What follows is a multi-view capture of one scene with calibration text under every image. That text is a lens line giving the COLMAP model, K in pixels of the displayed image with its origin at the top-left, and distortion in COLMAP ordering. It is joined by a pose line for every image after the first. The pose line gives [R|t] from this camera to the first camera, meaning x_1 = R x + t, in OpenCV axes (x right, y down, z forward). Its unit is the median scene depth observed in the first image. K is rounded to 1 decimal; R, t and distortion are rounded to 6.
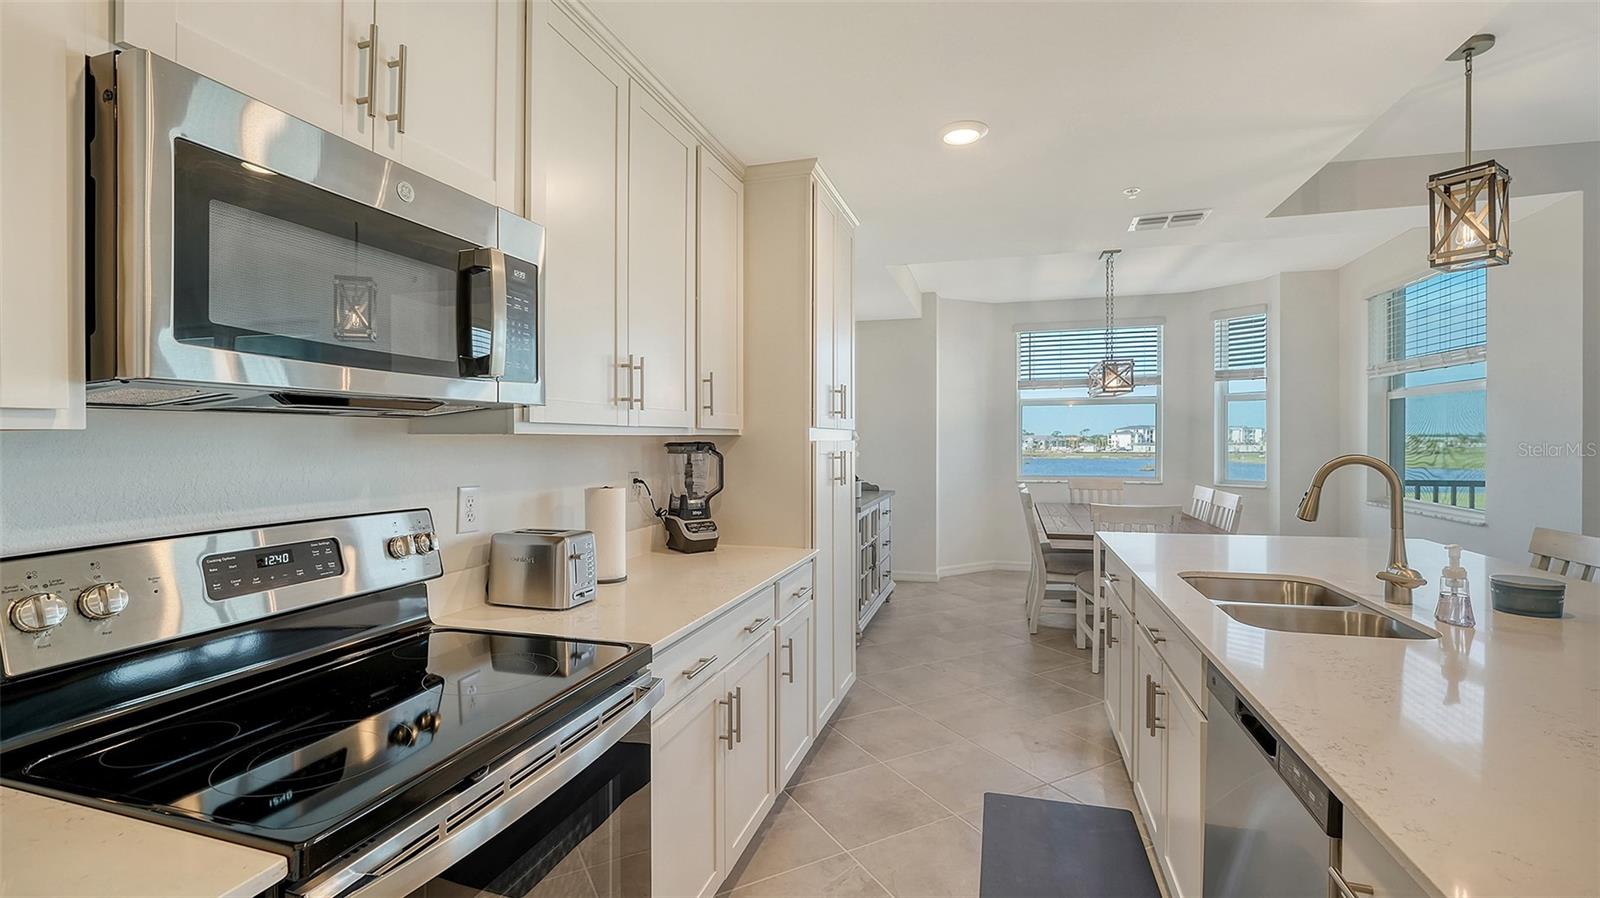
lens RADIAL K [[702.6, 0, 804.3], [0, 702.6, 440.5], [0, 0, 1]] dist [-0.006154, -0.001438]
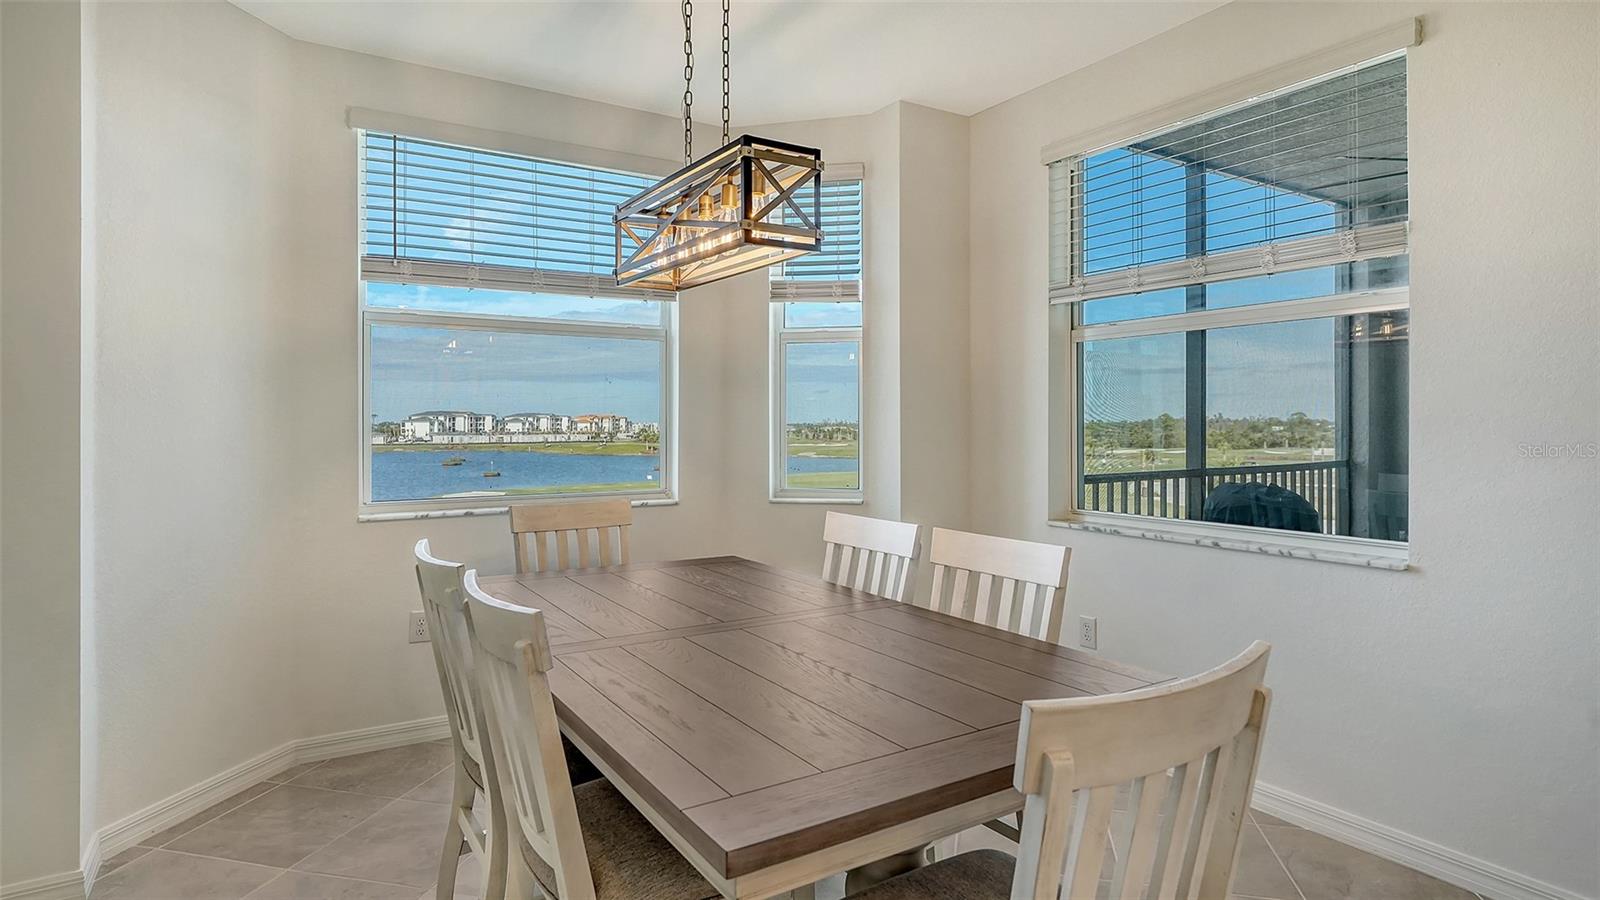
lens RADIAL K [[856.9, 0, 803.5], [0, 856.9, 433.4], [0, 0, 1]] dist [0.008866, -0.000676]
pose [[0.660674, -0.005028, 0.750656, 0.174451], [0.001772, 0.999985, 0.005138, 0.014127], [-0.750671, -0.002064, 0.660673, 0.798591]]
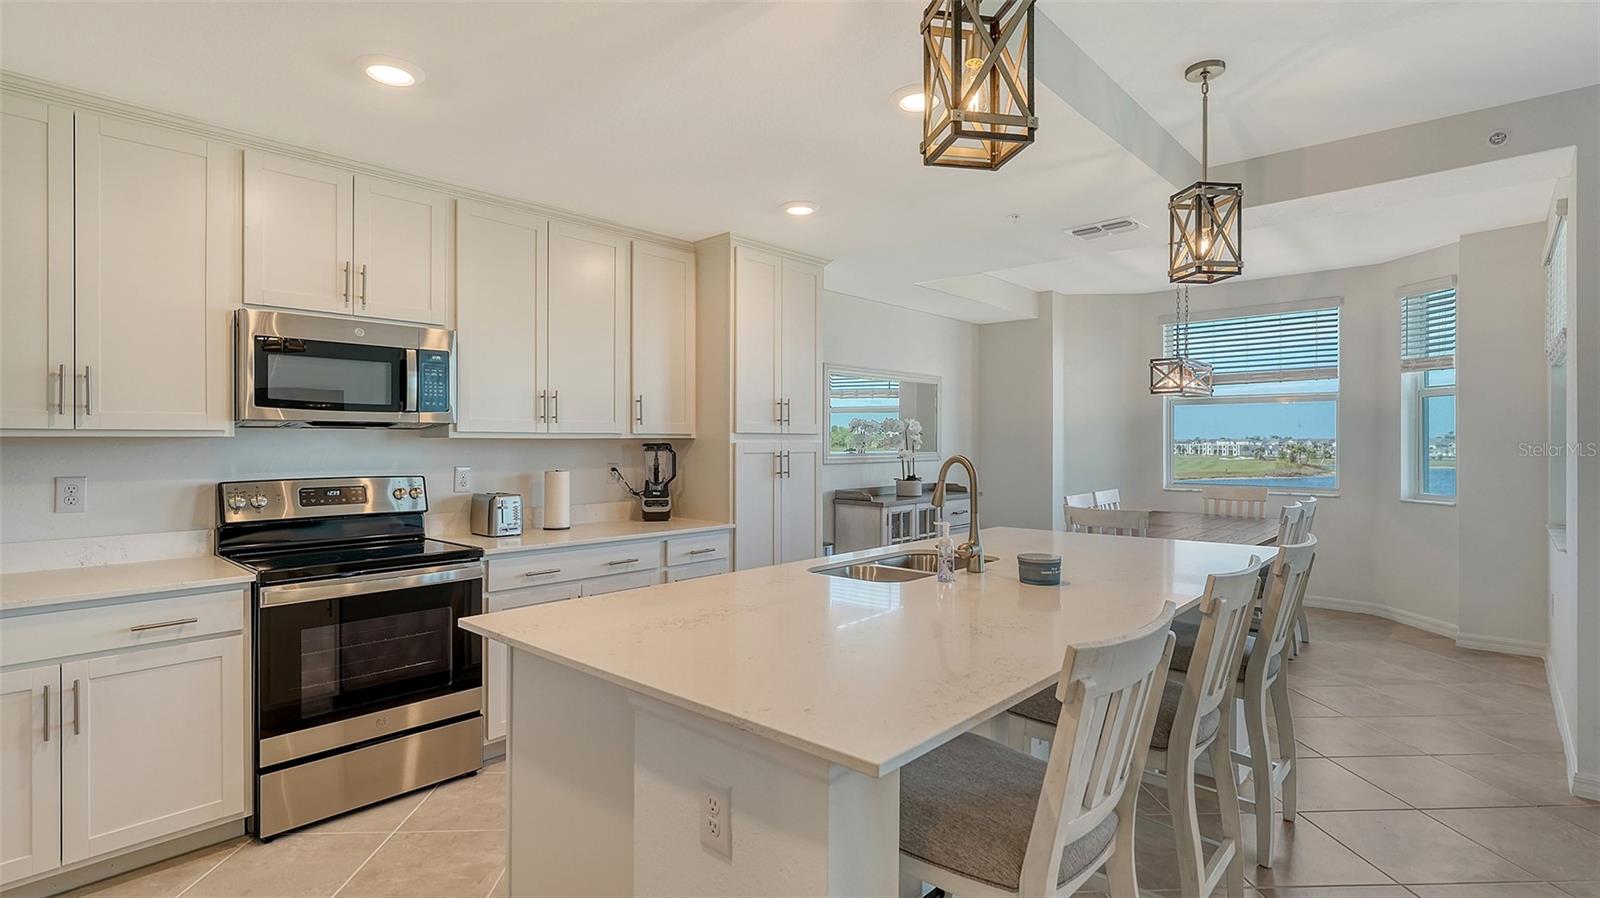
lens RADIAL K [[790.0, 0, 793.1], [0, 790.0, 444.8], [0, 0, 1]] dist [0.002894, -0.002808]
pose [[0.900883, 0.005640, -0.434026, 0.496632], [-0.004476, 0.999983, 0.003704, -0.000962], [0.434039, -0.001394, 0.900893, -0.193343]]
